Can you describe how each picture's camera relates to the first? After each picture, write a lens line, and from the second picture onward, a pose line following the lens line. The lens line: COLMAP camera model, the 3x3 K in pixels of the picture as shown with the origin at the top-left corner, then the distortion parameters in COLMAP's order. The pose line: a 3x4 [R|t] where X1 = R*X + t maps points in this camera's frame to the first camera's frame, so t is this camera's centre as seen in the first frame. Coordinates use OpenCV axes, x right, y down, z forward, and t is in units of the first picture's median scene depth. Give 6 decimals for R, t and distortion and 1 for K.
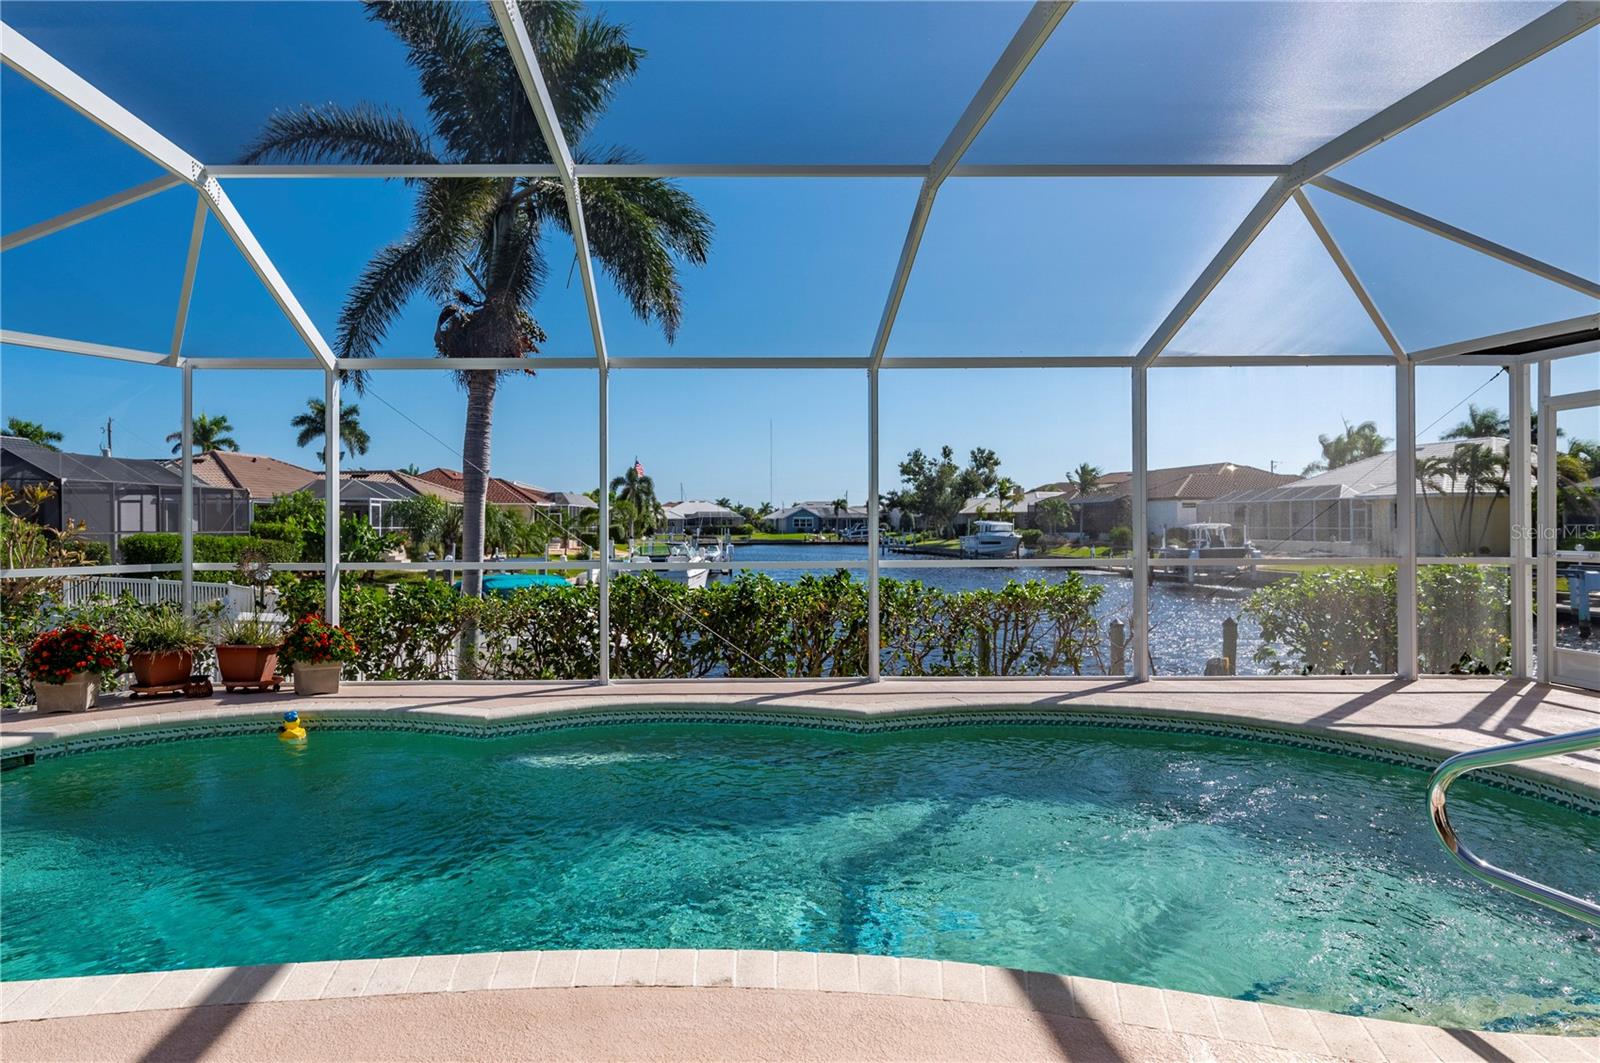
lens RADIAL K [[934.3, 0, 711.0], [0, 934.3, 540.8], [0, 0, 1]] dist [0.003724, 0.006827]
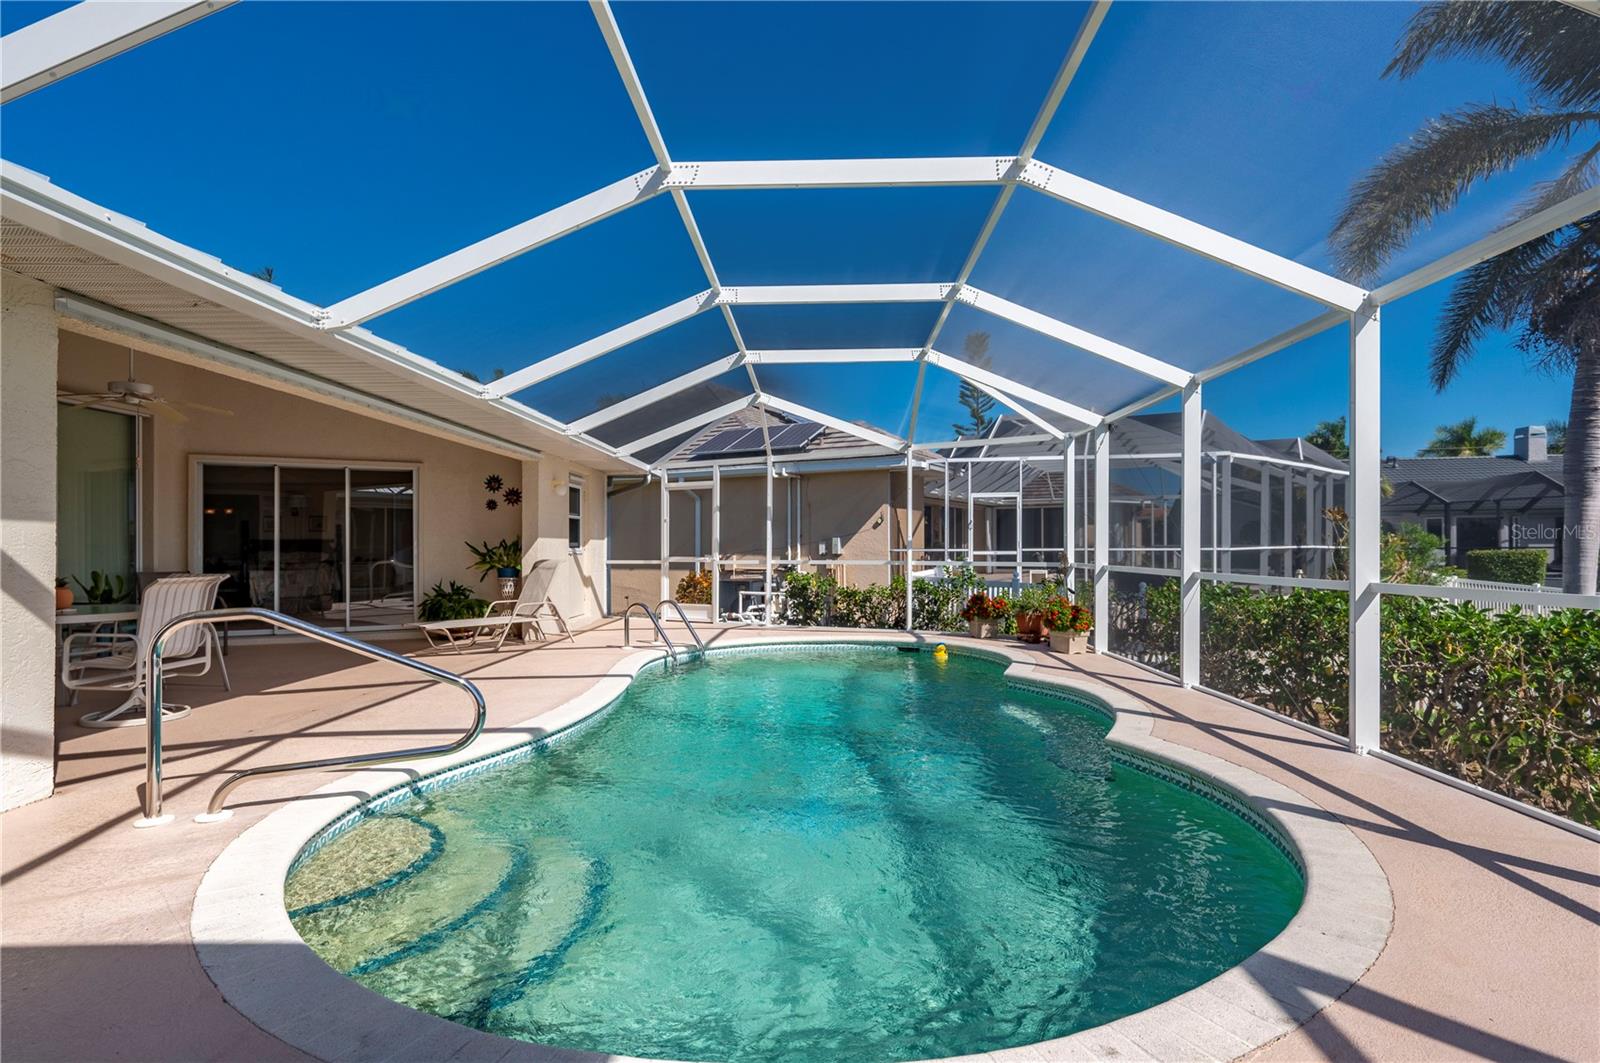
lens RADIAL K [[789.5, 0, 813.0], [0, 789.5, 541.6], [0, 0, 1]] dist [0.006533, -0.003884]
pose [[-0.007232, -0.003616, -0.999967, 0.094124], [-0.012808, 0.999912, -0.003523, -0.000015], [0.999892, 0.012782, -0.007277, 0.070047]]
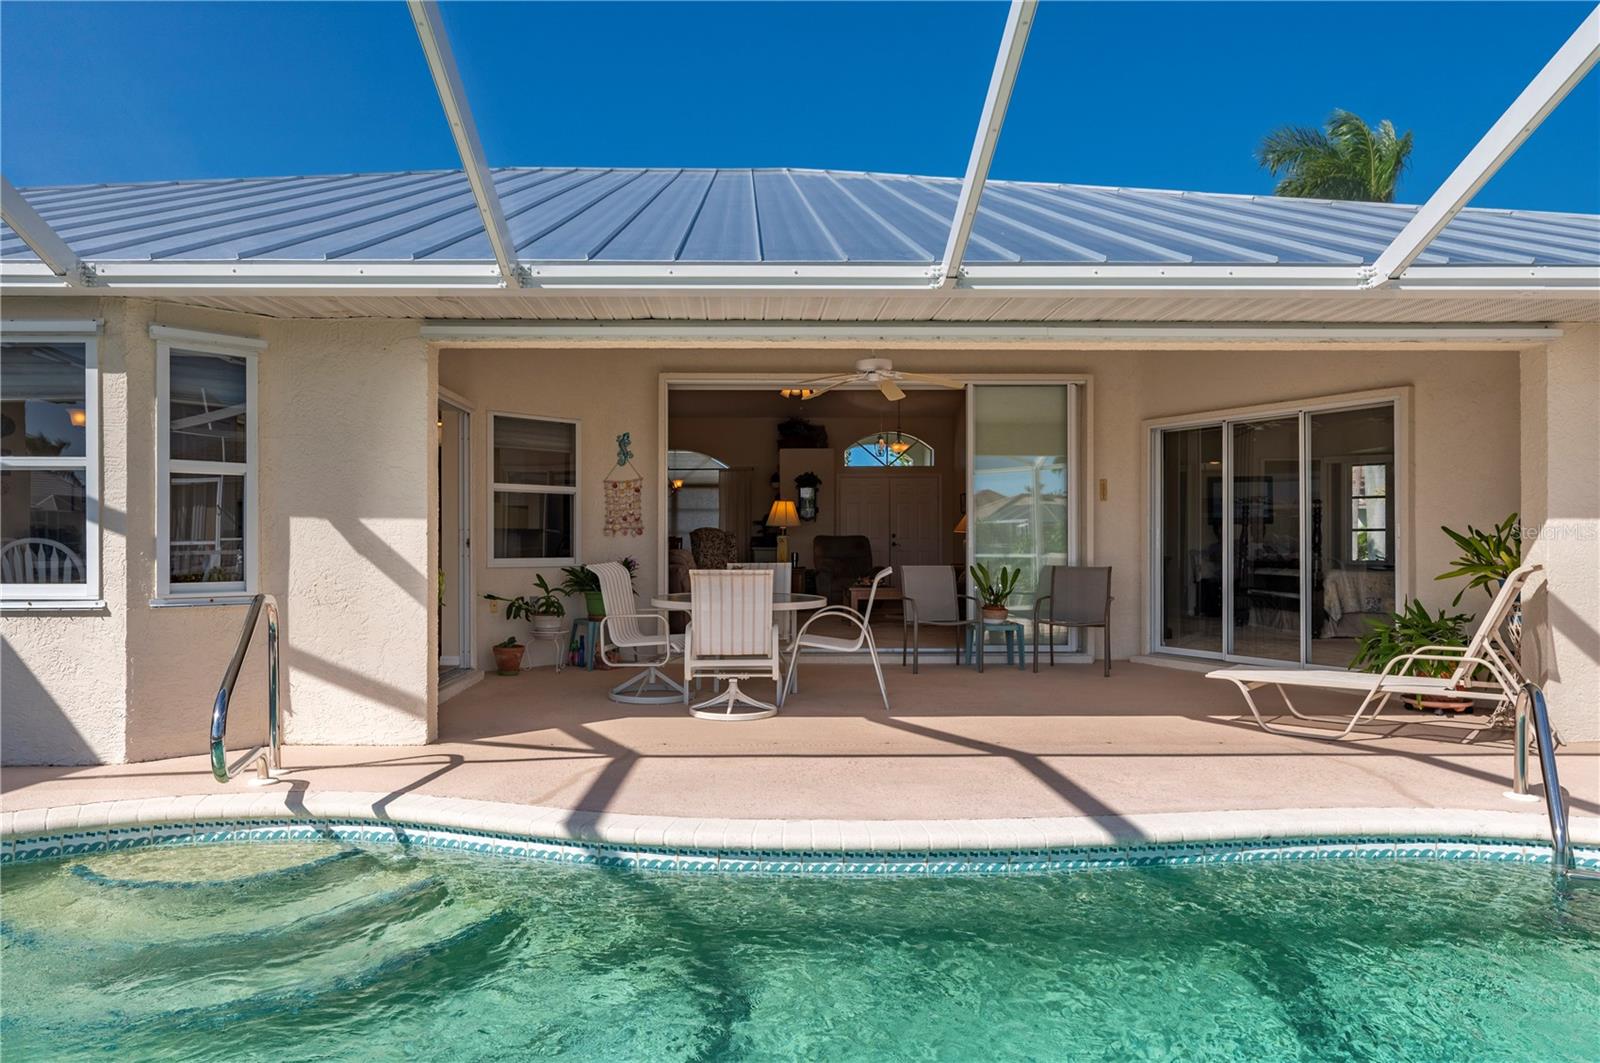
lens RADIAL K [[1058.3, 0, 760.4], [0, 1058.3, 542.7], [0, 0, 1]] dist [-0.011939, -0.000718]
pose [[-0.999889, 0.003112, -0.014556, 0.004531], [0.002841, 0.999824, 0.018571, -0.000311], [0.014611, 0.018527, -0.999722, 0.108410]]
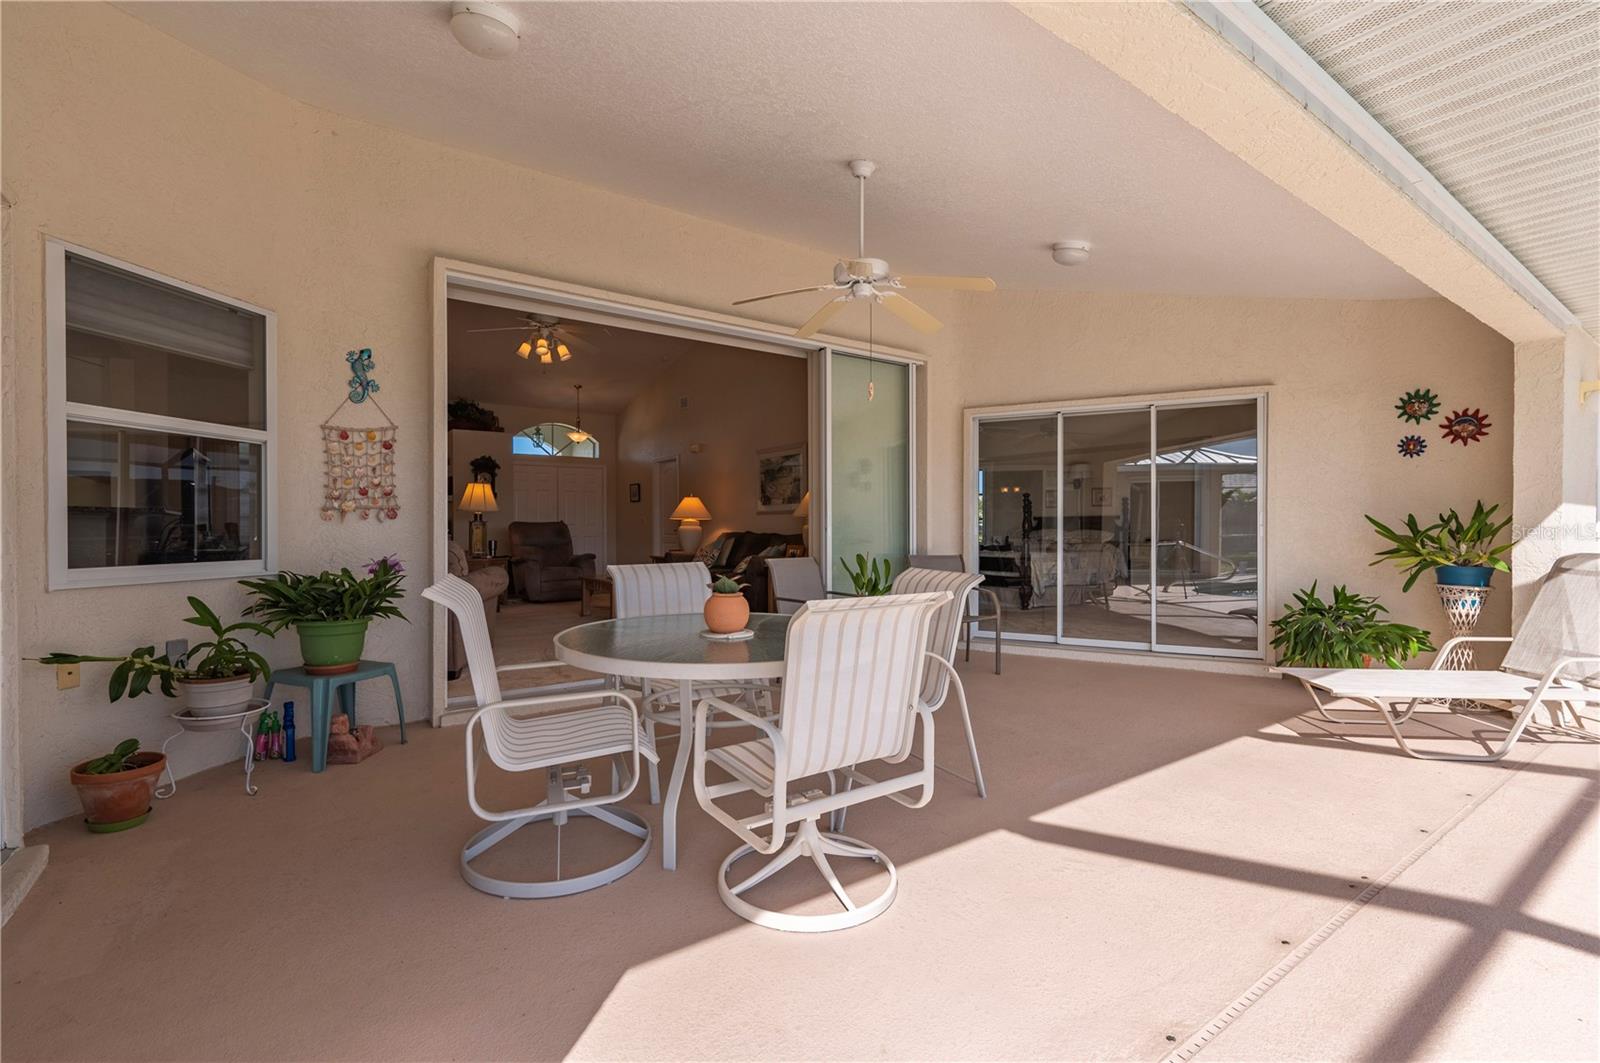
lens RADIAL K [[714.2, 0, 798.8], [0, 714.2, 532.6], [0, 0, 1]] dist [-0.003139, 0.002676]
pose [[-0.813484, 0.008578, -0.581523, 0.028087], [-0.006292, 0.999703, 0.023549, 0.000883], [0.581553, 0.022816, -0.813189, 0.024077]]
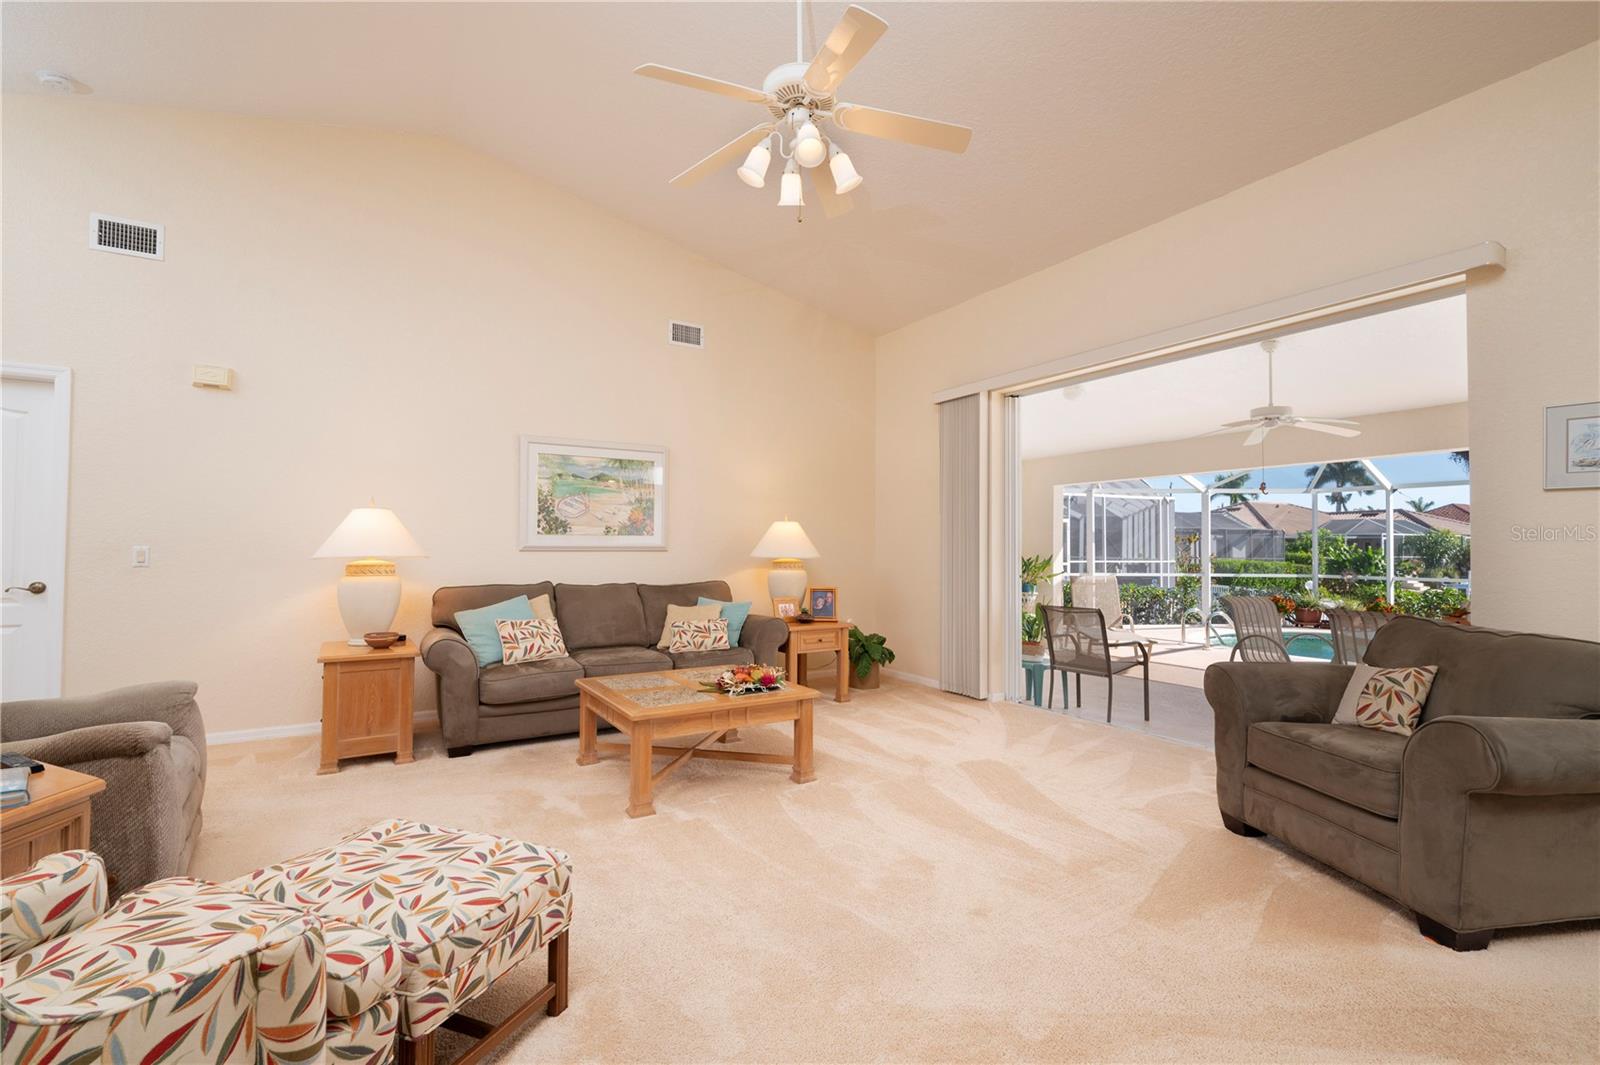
lens RADIAL K [[672.6, 0, 808.9], [0, 672.6, 534.2], [0, 0, 1]] dist [0.004456, -0.000281]
pose [[0.501271, -0.012438, -0.865201, 0.034837], [-0.024242, 0.999302, -0.028411, 0.000271], [0.864951, 0.035216, 0.500620, -0.120096]]
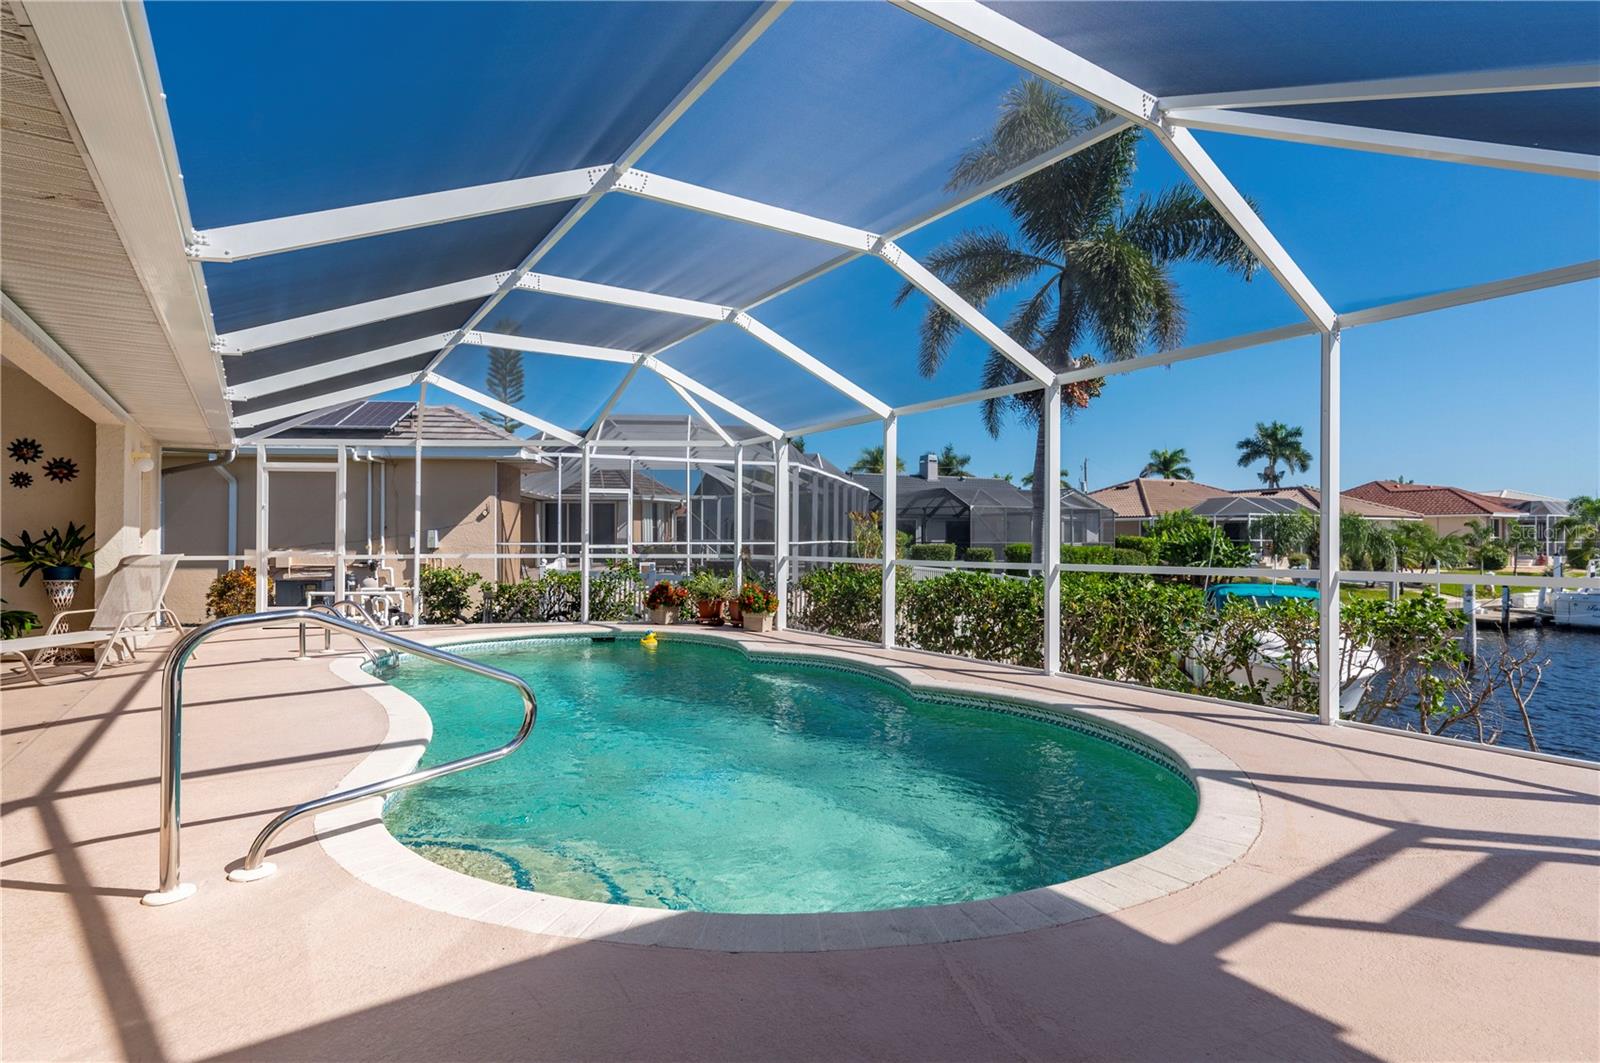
lens RADIAL K [[789.5, 0, 793.8], [0, 789.5, 533.1], [0, 0, 1]] dist [0.006533, -0.003884]
pose [[0.558864, -0.004393, -0.829248, 0.092723], [-0.015598, 0.999753, -0.015809, 0.000749], [0.829113, 0.021770, 0.558657, 0.028991]]
